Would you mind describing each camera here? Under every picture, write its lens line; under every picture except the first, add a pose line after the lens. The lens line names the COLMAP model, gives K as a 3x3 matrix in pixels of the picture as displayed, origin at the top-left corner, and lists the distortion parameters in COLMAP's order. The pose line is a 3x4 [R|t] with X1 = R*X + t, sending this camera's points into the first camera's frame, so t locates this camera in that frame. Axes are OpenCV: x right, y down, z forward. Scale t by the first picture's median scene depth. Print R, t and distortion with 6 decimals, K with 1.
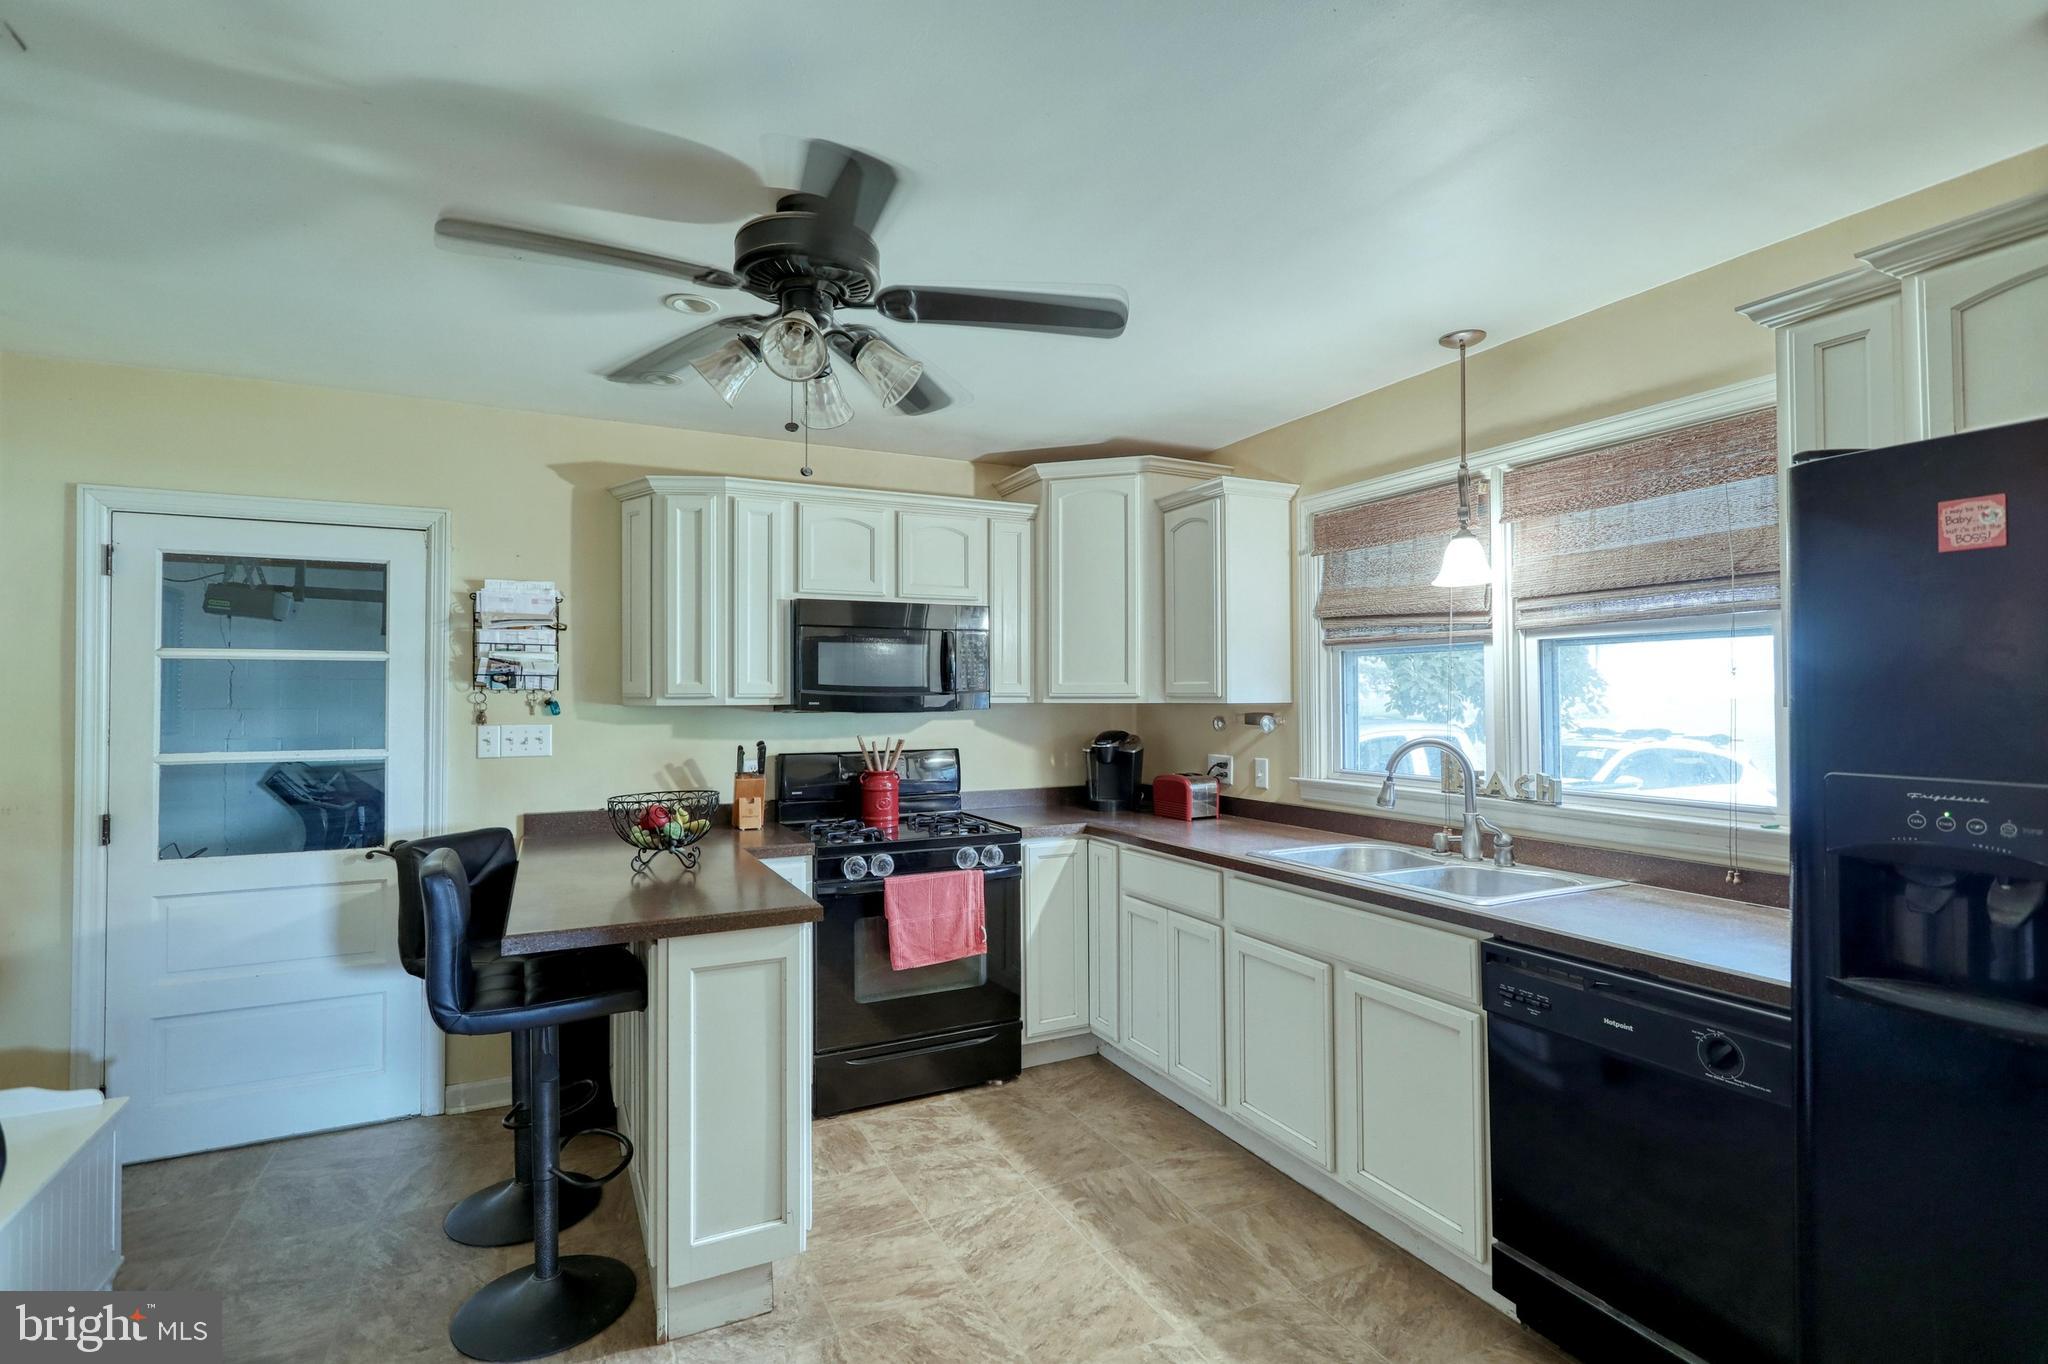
lens RADIAL K [[968.1, 0, 1028.3], [0, 968.1, 677.5], [0, 0, 1]] dist [0.002621, 0.001784]
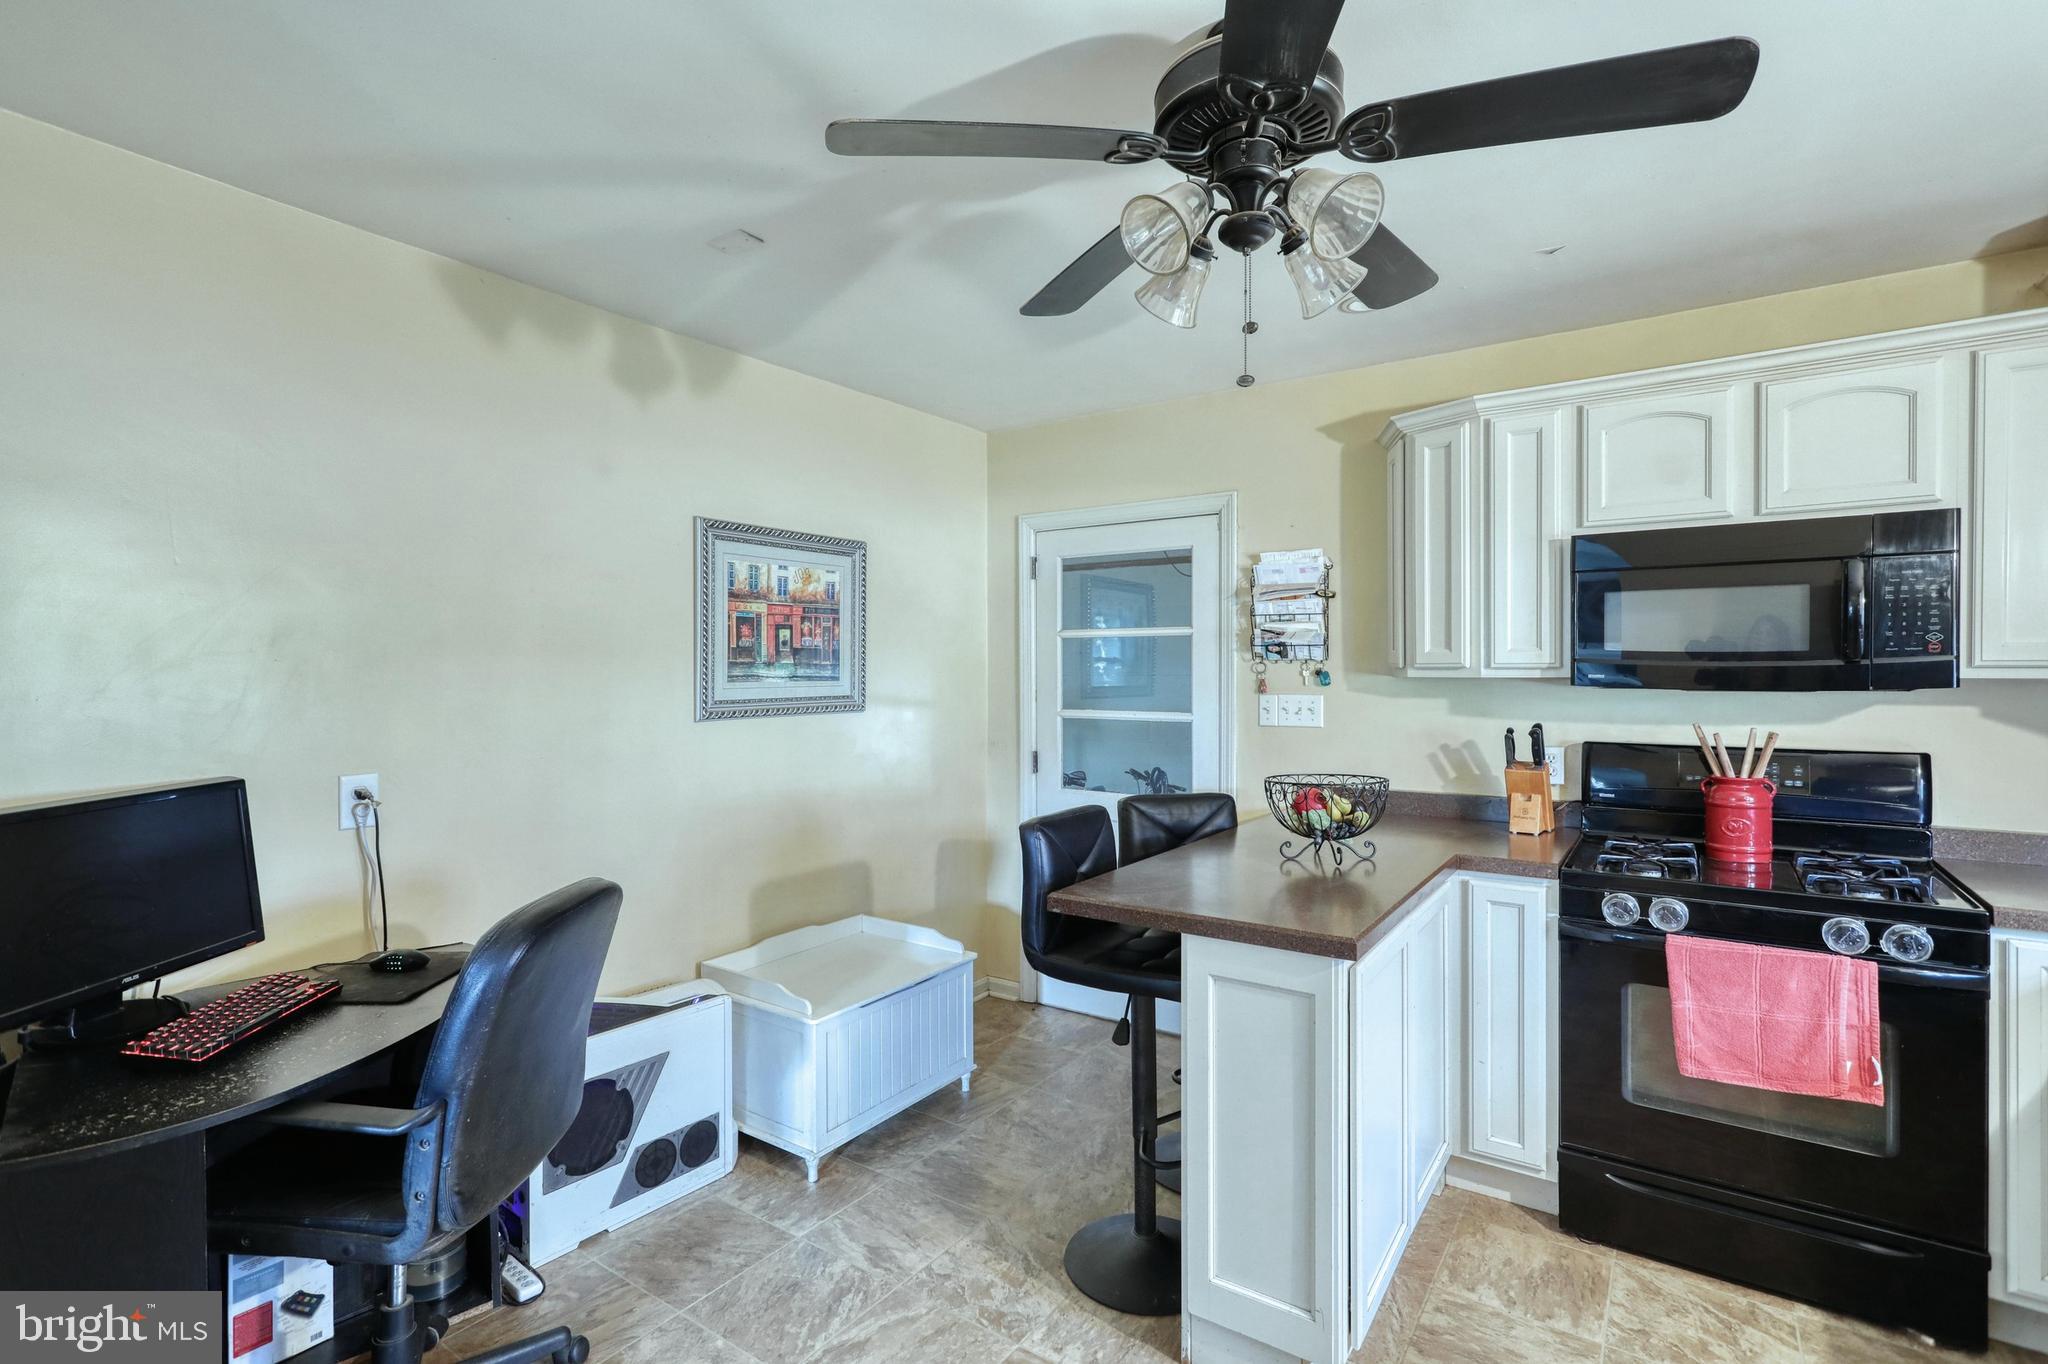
lens RADIAL K [[968.1, 0, 1028.3], [0, 968.1, 676.7], [0, 0, 1]] dist [0.002621, 0.001784]
pose [[0.483408, 0.010047, -0.875337, 0.220168], [0.018218, 0.999602, 0.021535, 0.003642], [0.875205, -0.026357, 0.483033, 0.273517]]
